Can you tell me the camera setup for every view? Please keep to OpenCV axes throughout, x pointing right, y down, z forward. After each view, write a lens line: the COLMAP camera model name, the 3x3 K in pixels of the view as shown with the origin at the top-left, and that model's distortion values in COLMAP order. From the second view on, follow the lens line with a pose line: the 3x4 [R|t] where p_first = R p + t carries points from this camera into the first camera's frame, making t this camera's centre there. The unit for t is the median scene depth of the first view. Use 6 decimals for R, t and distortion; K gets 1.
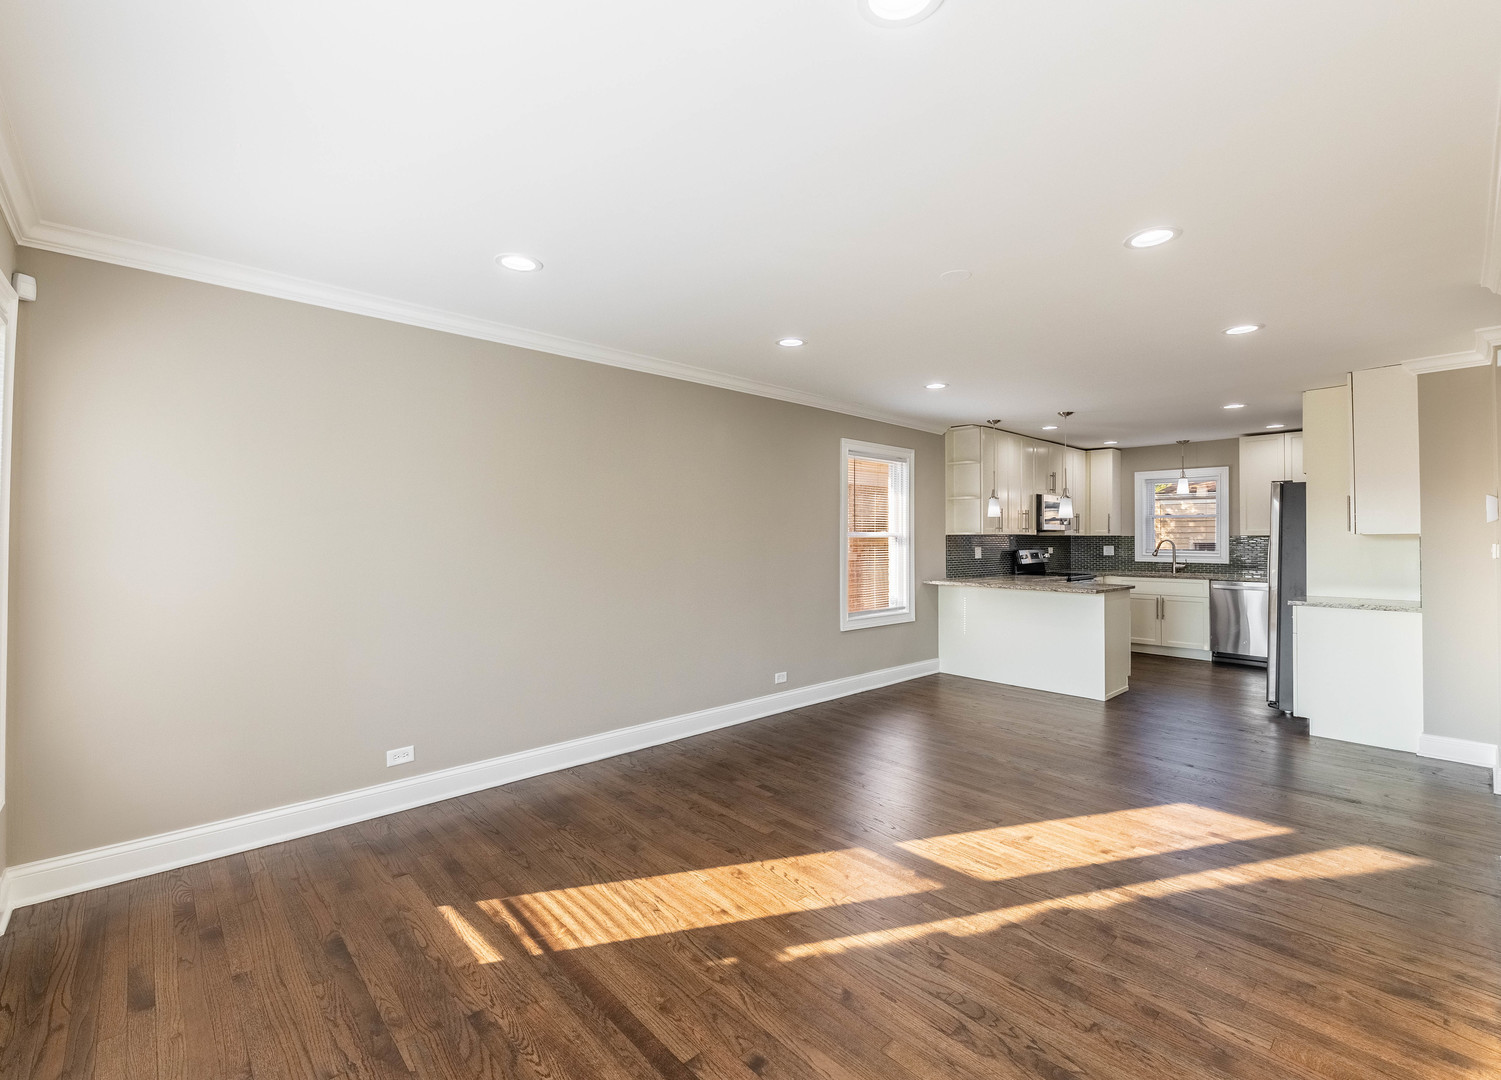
lens RADIAL K [[657.1, 0, 749.8], [0, 657.1, 531.1], [0, 0, 1]] dist [0.000120, -0.000238]
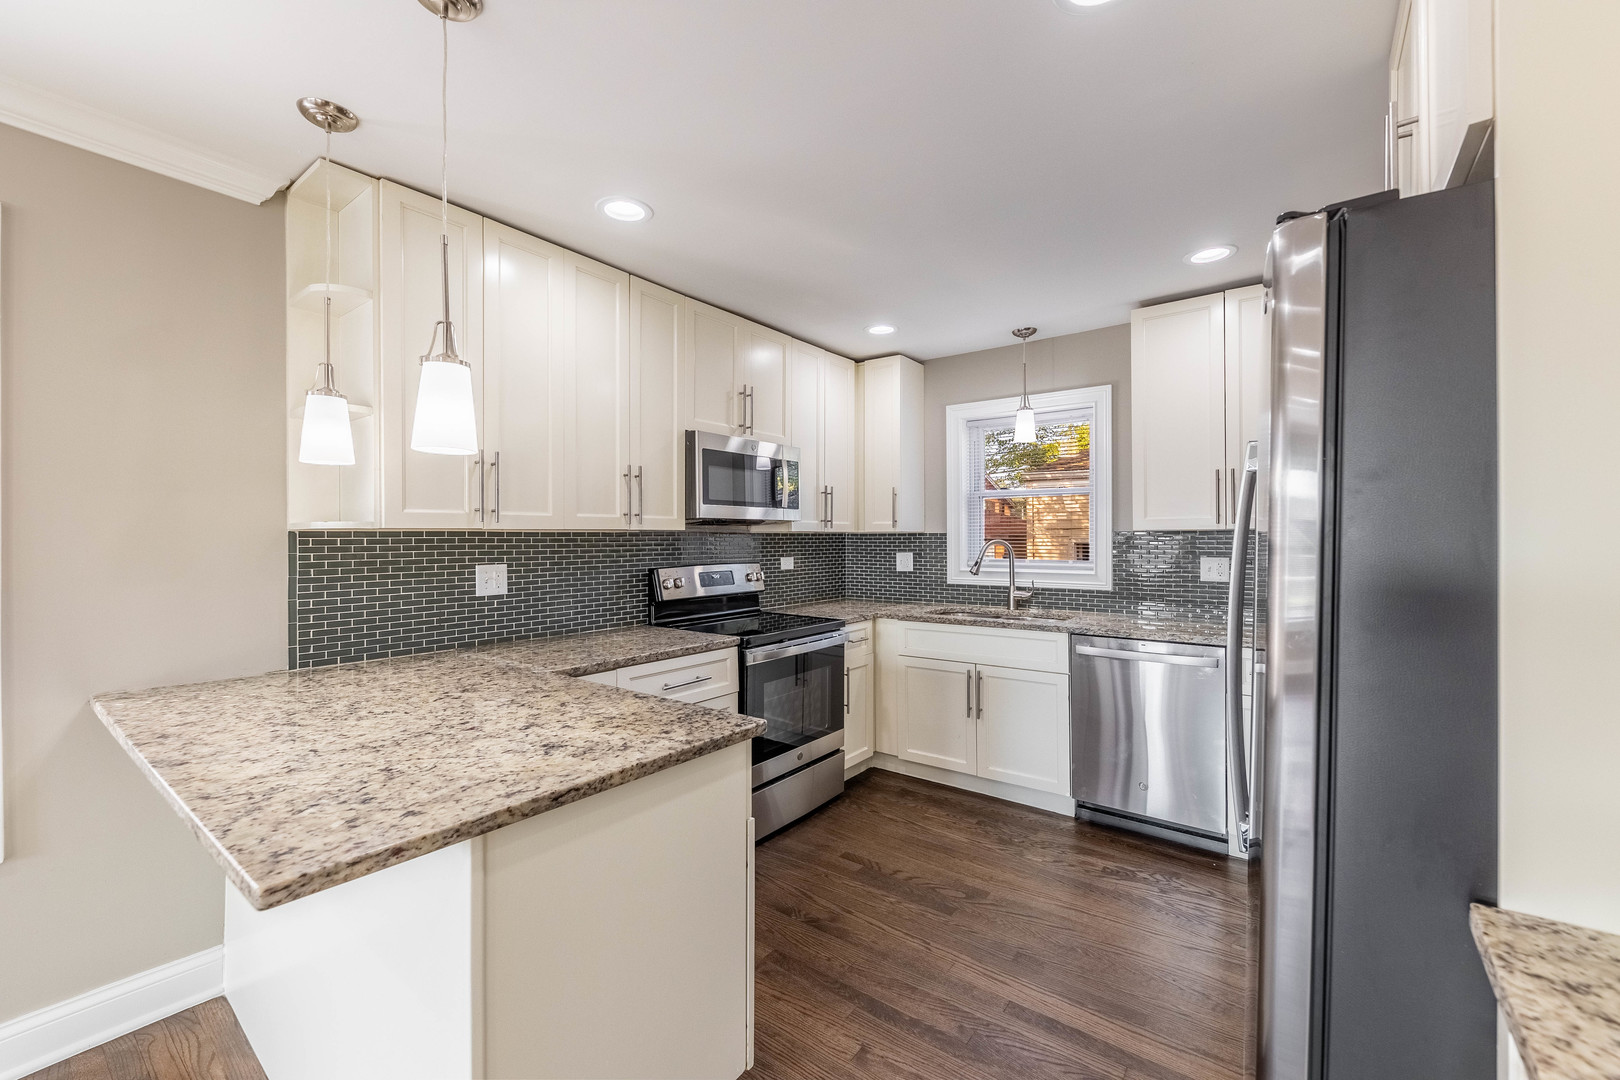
lens RADIAL K [[649.1, 0, 811.4], [0, 649.1, 533.3], [0, 0, 1]] dist [0.002688, -0.000351]
pose [[0.984635, -0.004105, 0.174579, 0.453791], [0.003334, 0.999983, 0.004705, 0.005744], [-0.174596, -0.004050, 0.984632, 0.603608]]
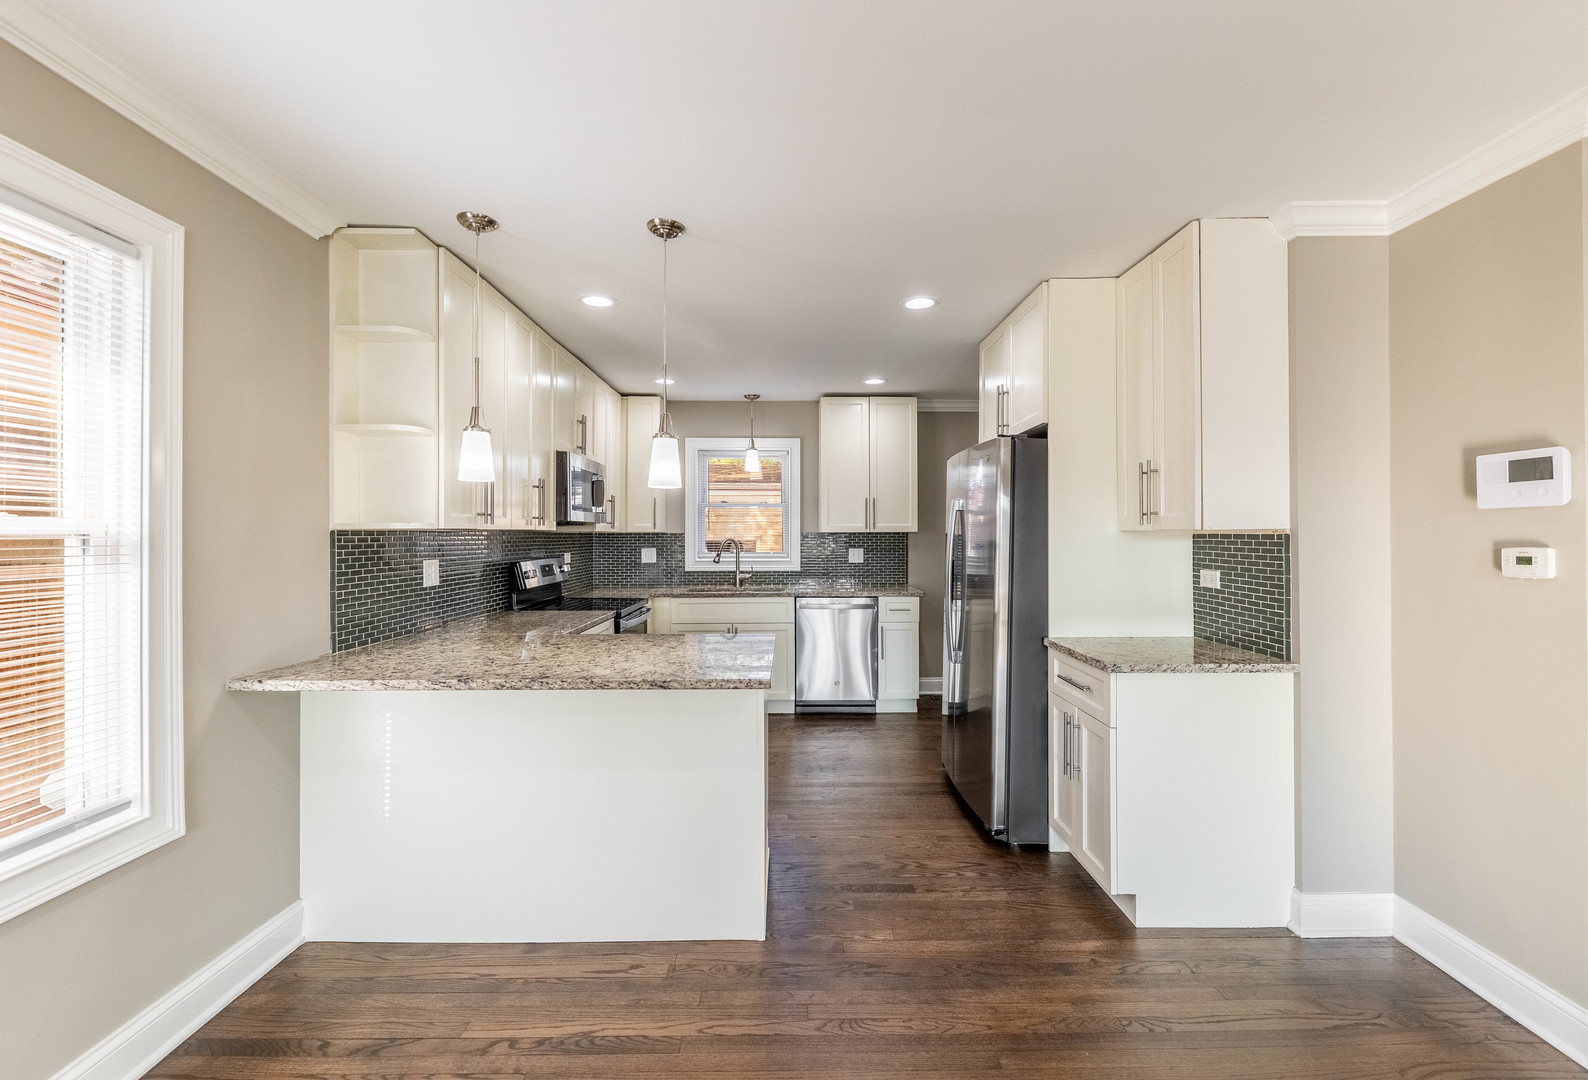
lens RADIAL K [[652.4, 0, 792.7], [0, 652.4, 531.4], [0, 0, 1]] dist [-0.000312, 0.000101]
pose [[0.671429, 0.002012, 0.741066, 0.190372], [-0.005959, 0.999979, 0.002684, 0.003693], [-0.741044, -0.006218, 0.671427, 0.539522]]
